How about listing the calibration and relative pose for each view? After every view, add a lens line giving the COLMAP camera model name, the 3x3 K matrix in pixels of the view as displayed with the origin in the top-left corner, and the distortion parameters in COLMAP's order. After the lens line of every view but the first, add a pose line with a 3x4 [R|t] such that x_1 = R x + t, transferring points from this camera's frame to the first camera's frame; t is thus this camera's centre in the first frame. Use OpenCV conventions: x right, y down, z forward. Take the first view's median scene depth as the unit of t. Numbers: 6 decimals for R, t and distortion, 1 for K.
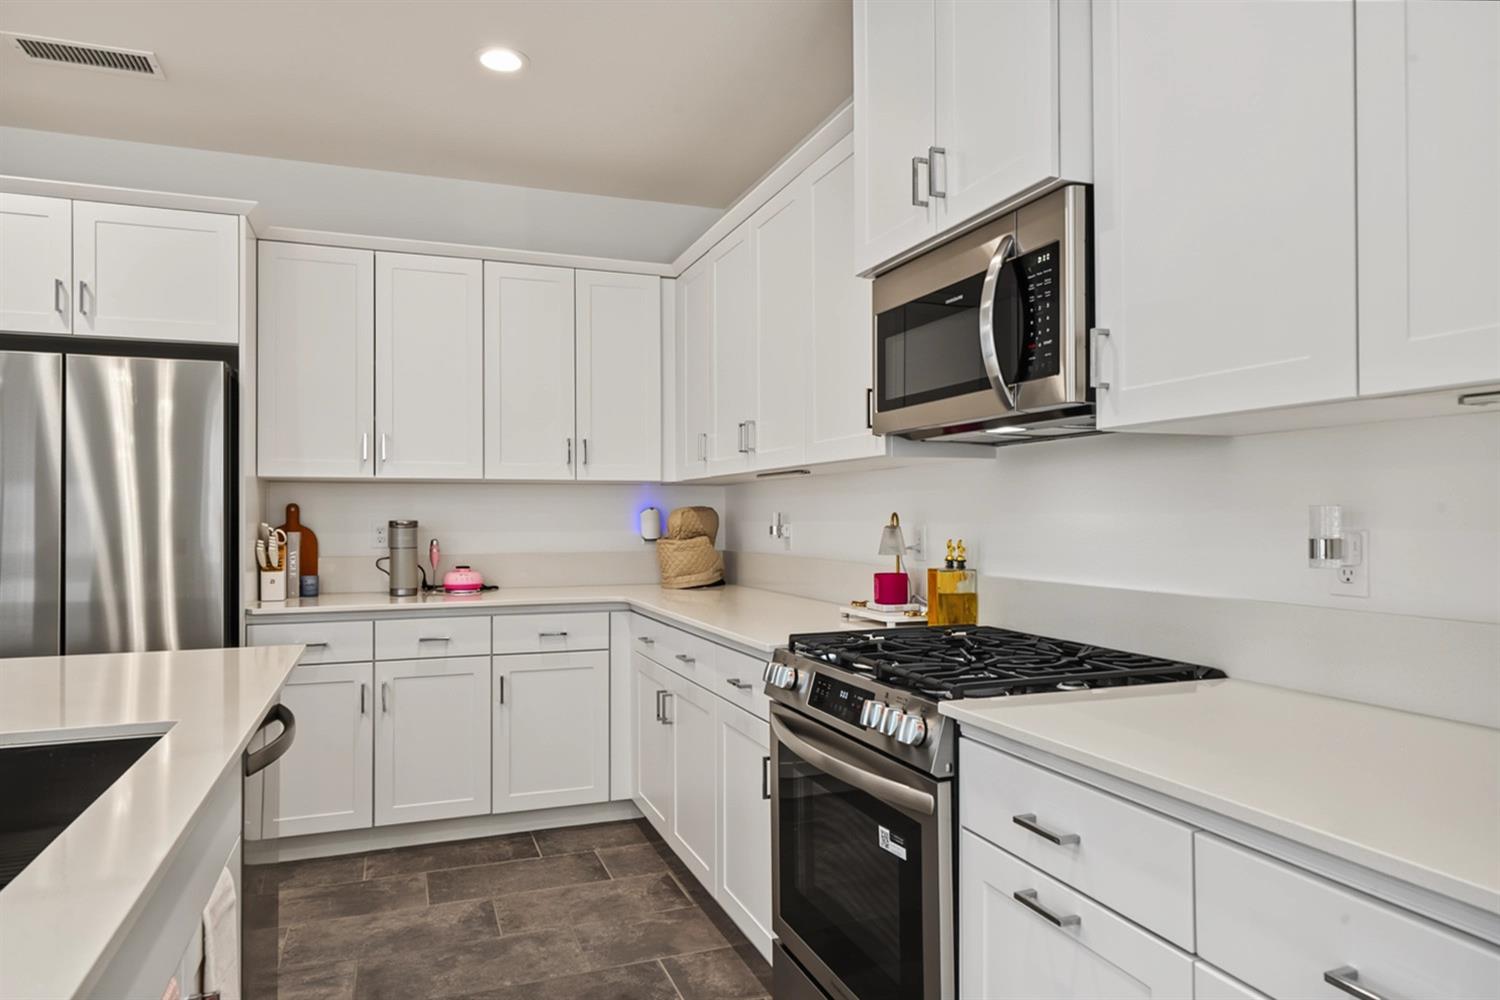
lens RADIAL K [[933.7, 0, 749.8], [0, 933.7, 506.4], [0, 0, 1]] dist [-0.003105, -0.000881]
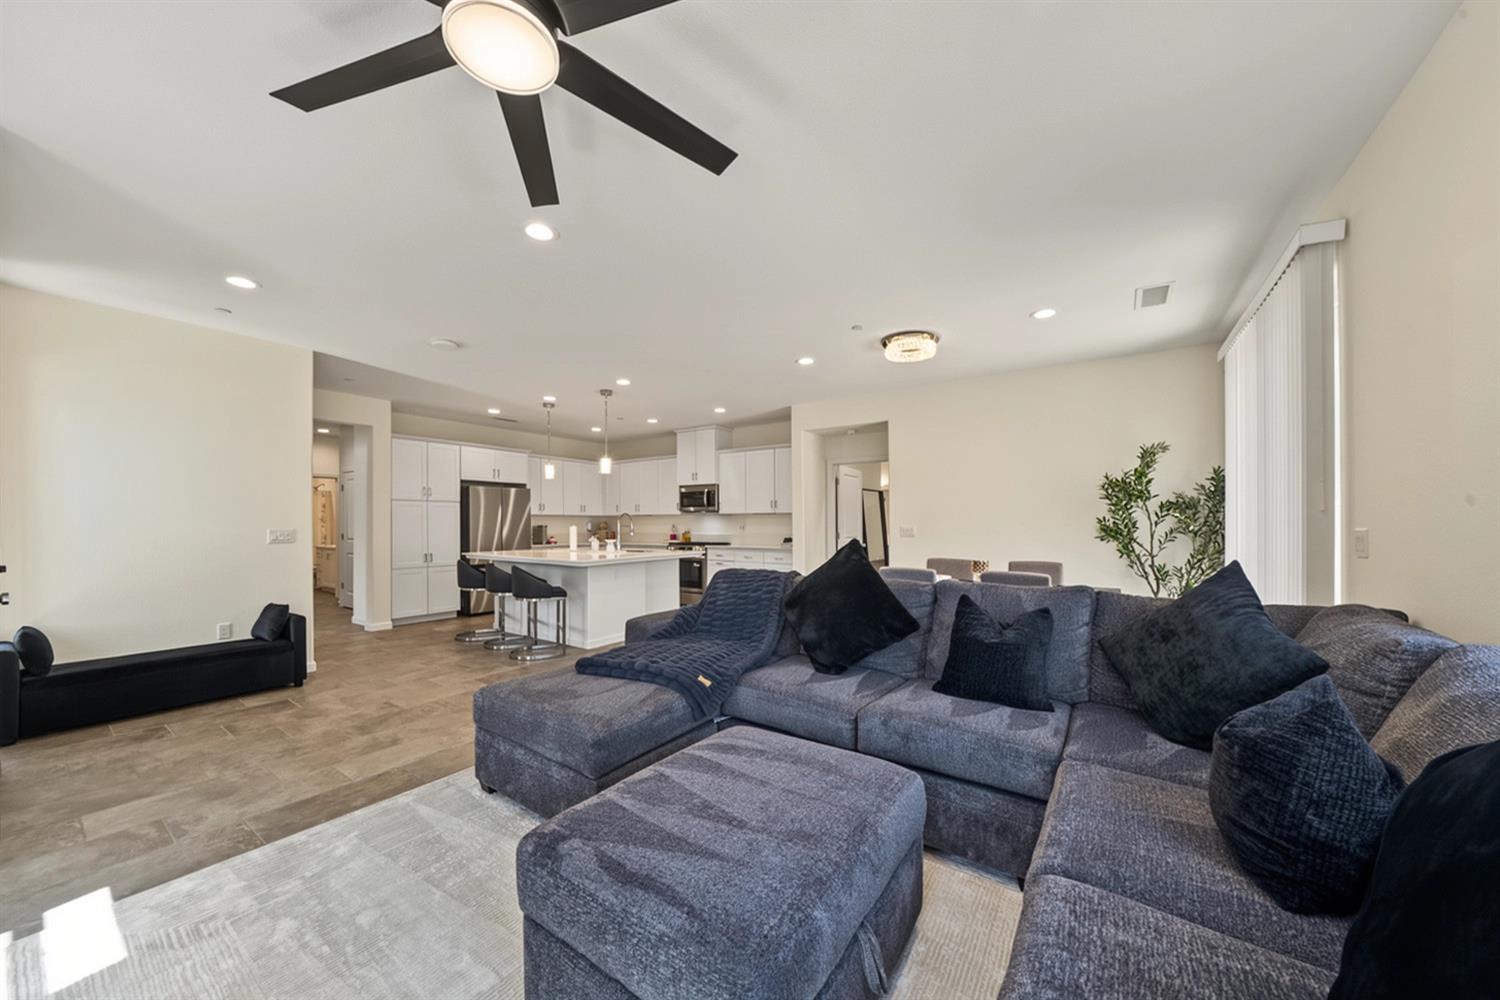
lens RADIAL K [[529.3, 0, 745.1], [0, 529.3, 520.0], [0, 0, 1]] dist [-0.002479, -0.000092]
pose [[0.823781, 0.005073, 0.566886, -1.359365], [-0.005845, 0.999983, -0.000454, -0.015865], [-0.566879, -0.002939, 0.823796, -1.941410]]
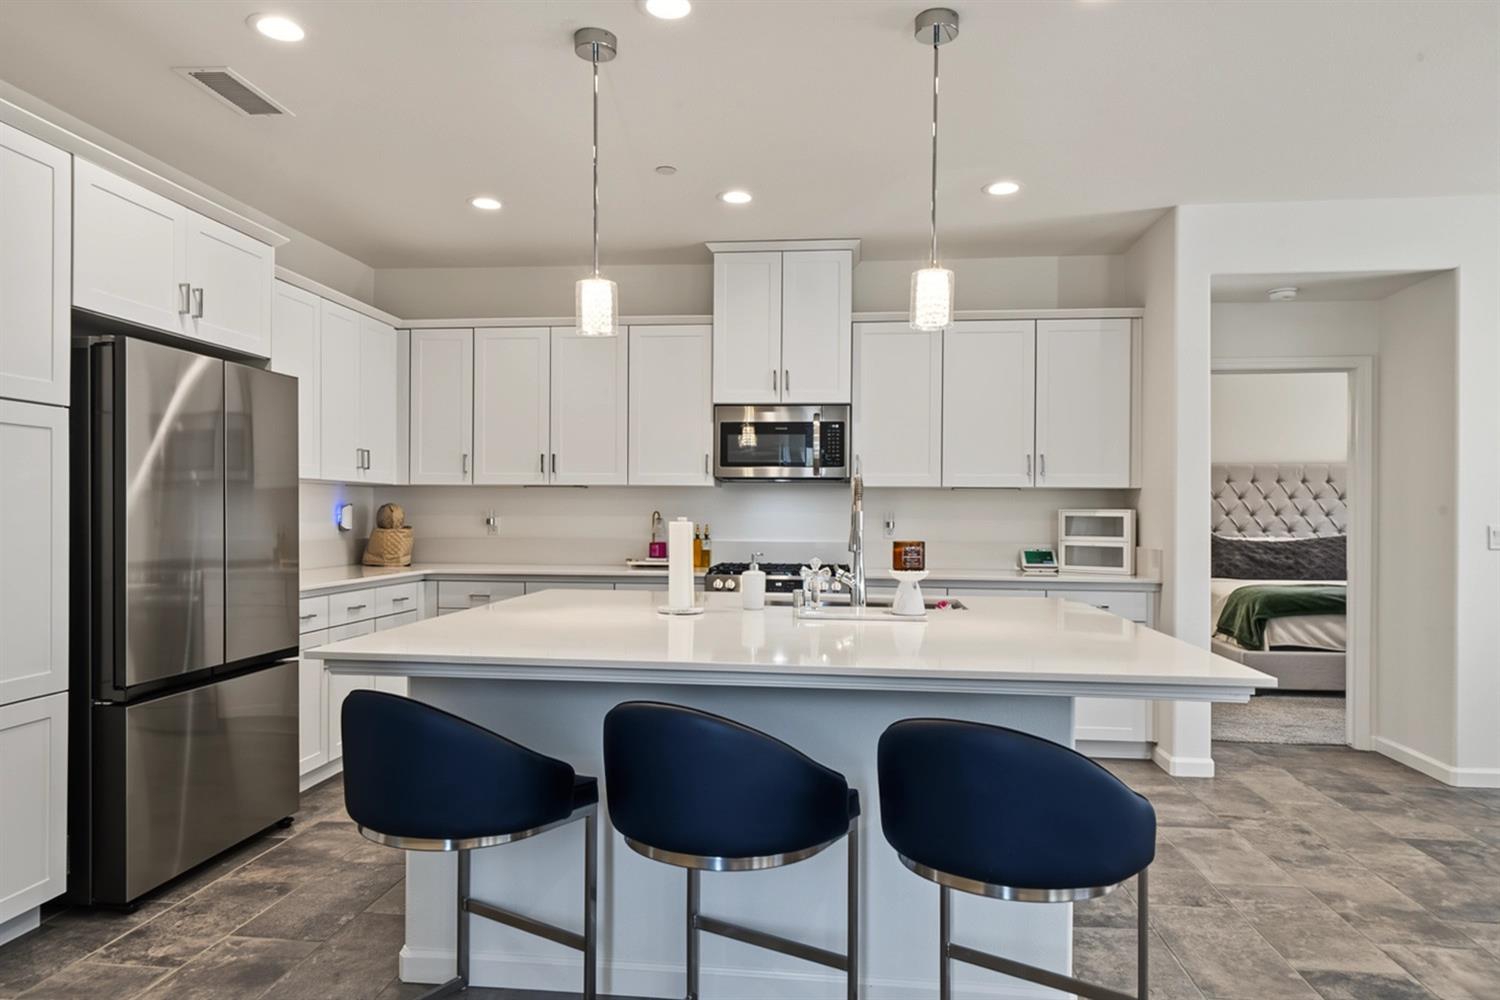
lens RADIAL K [[948.7, 0, 746.2], [0, 948.7, 513.1], [0, 0, 1]] dist [0.003274, 0.001041]
pose [[0.455325, 0.006733, 0.890300, -1.635183], [-0.017333, 0.999849, 0.001303, 0.004600], [-0.890157, -0.016025, 0.455373, -0.068240]]
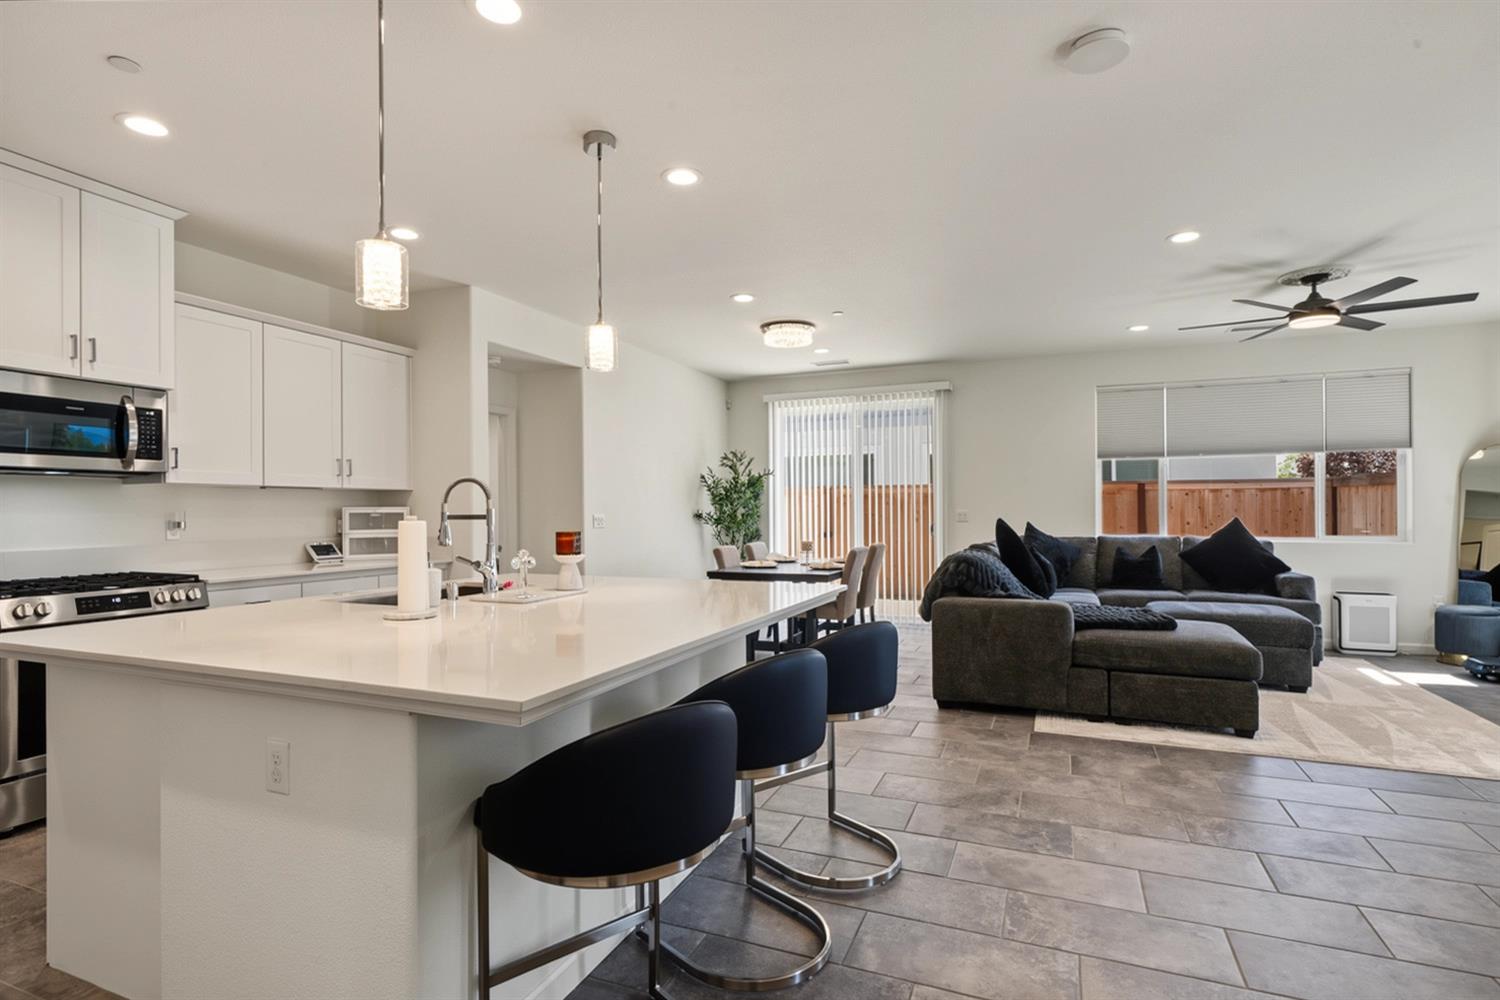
lens RADIAL K [[739.4, 0, 743.1], [0, 739.4, 506.8], [0, 0, 1]] dist [-0.000038, 0.000527]
pose [[-0.723698, 0.012242, 0.690008, -1.501711], [0.003283, 0.999892, -0.014297, 0.015300], [-0.690109, -0.008081, -0.723660, 0.898873]]
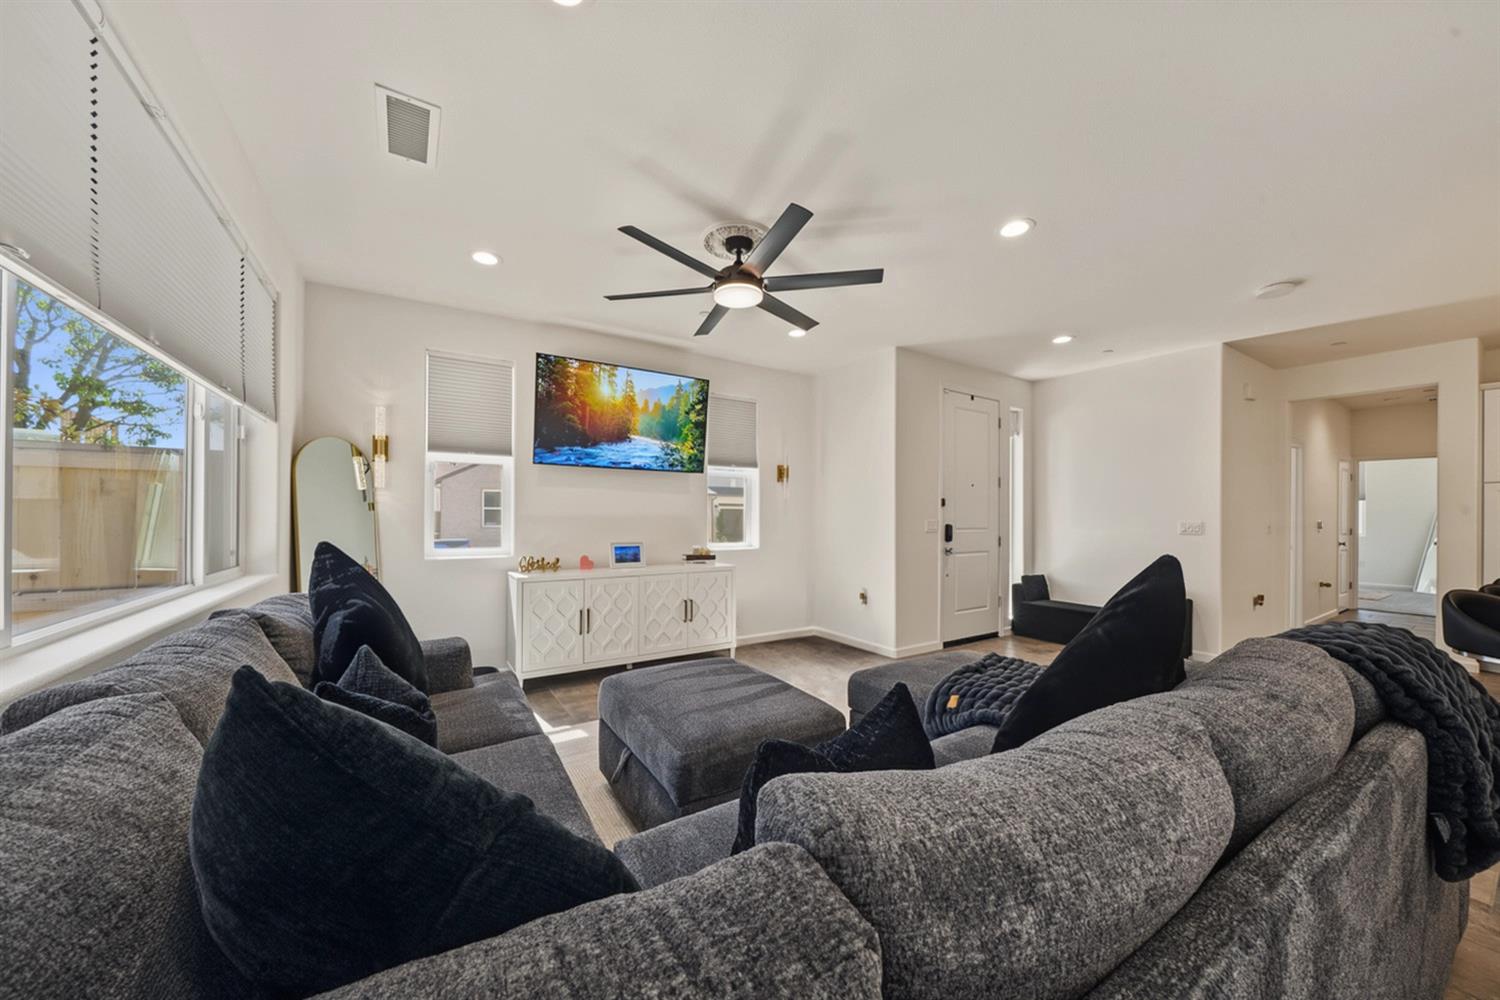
lens RADIAL K [[529.3, 0, 745.1], [0, 529.3, 520.0], [0, 0, 1]] dist [-0.002479, -0.000092]
pose [[0.204640, 0.013616, -0.978743, -0.188789], [0.003494, 0.999887, 0.014640, -0.015672], [0.978831, -0.006416, 0.204569, -1.598471]]
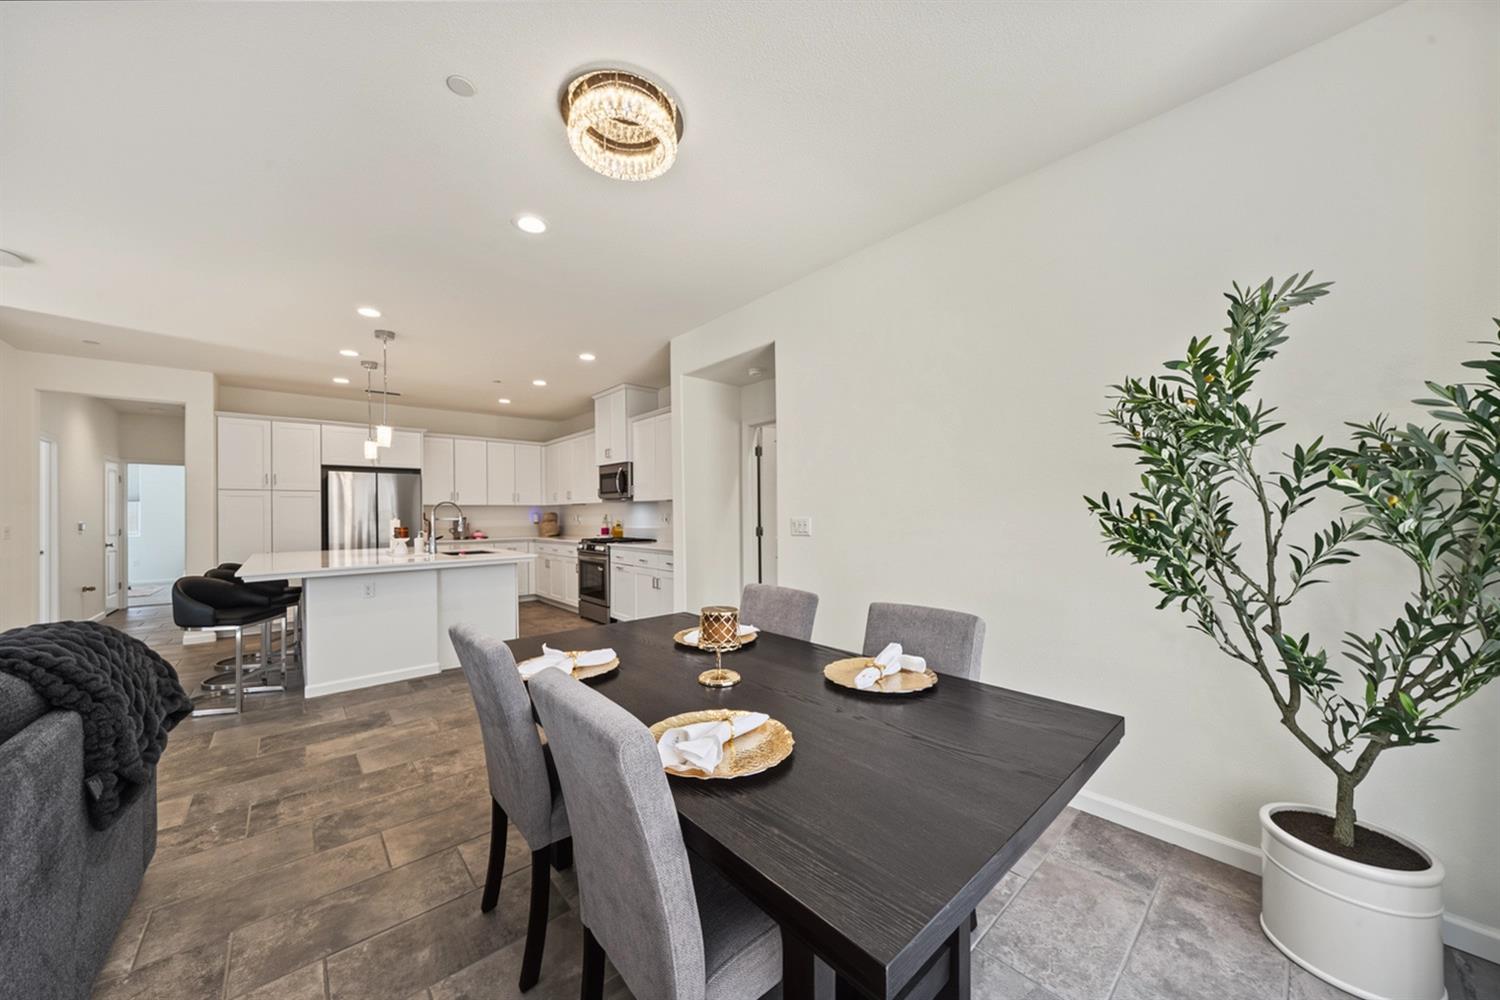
lens RADIAL K [[513.1, 0, 743.2], [0, 513.1, 508.8], [0, 0, 1]] dist [-0.007104, 0.000161]
pose [[0.934603, -0.002713, 0.355683, -0.108254], [0.003122, 0.999995, -0.000577, -0.017148], [-0.355680, 0.001650, 0.934606, -1.616211]]
